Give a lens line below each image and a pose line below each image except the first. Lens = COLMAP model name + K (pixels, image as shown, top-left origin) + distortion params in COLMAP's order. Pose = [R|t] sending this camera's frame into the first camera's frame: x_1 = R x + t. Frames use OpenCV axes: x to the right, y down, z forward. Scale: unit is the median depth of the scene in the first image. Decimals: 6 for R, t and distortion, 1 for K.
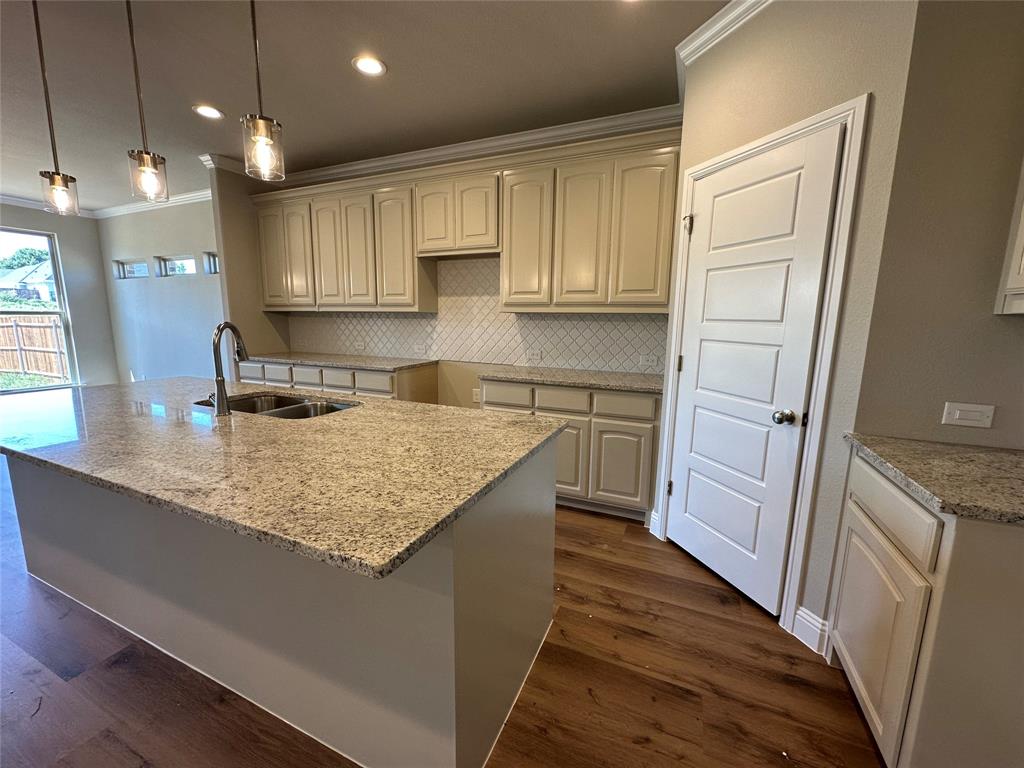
lens RADIAL K [[411.2, 0, 514.4], [0, 411.2, 386.5], [0, 0, 1]] dist [-0.002691, 0.000486]
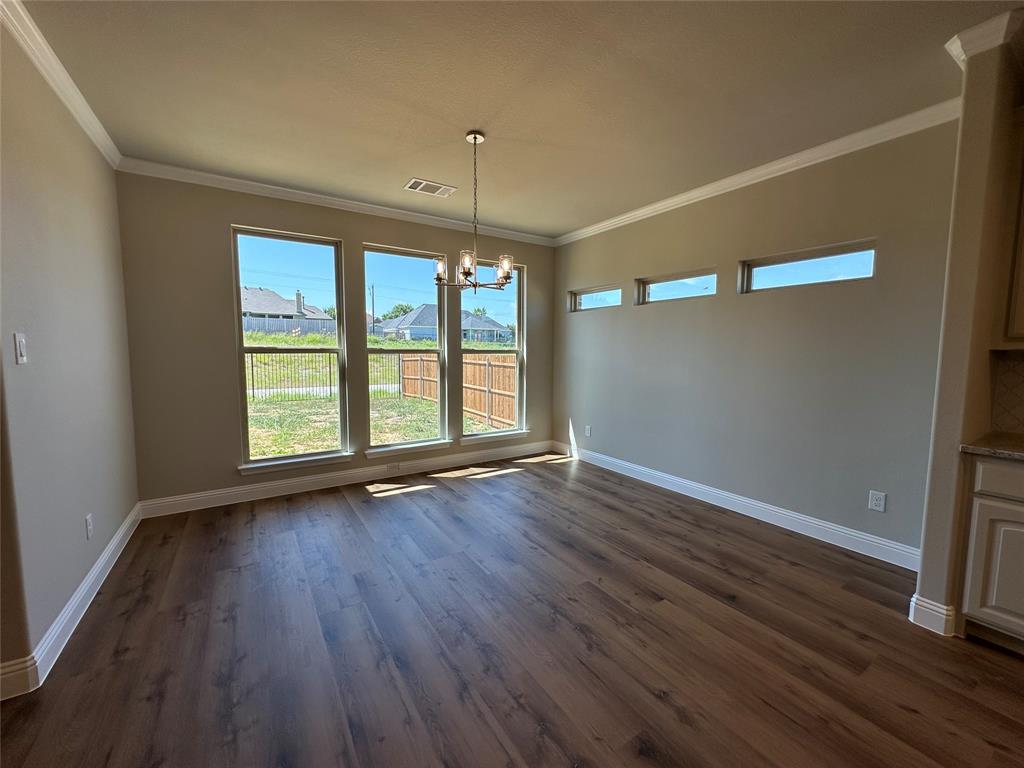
lens RADIAL K [[411.2, 0, 520.0], [0, 411.2, 383.5], [0, 0, 1]] dist [-0.002691, 0.000486]
pose [[0.845566, 0.038208, -0.532501, -0.589250], [-0.083828, 0.994565, -0.061749, -0.050101], [0.527248, 0.096852, 0.844174, 0.228655]]
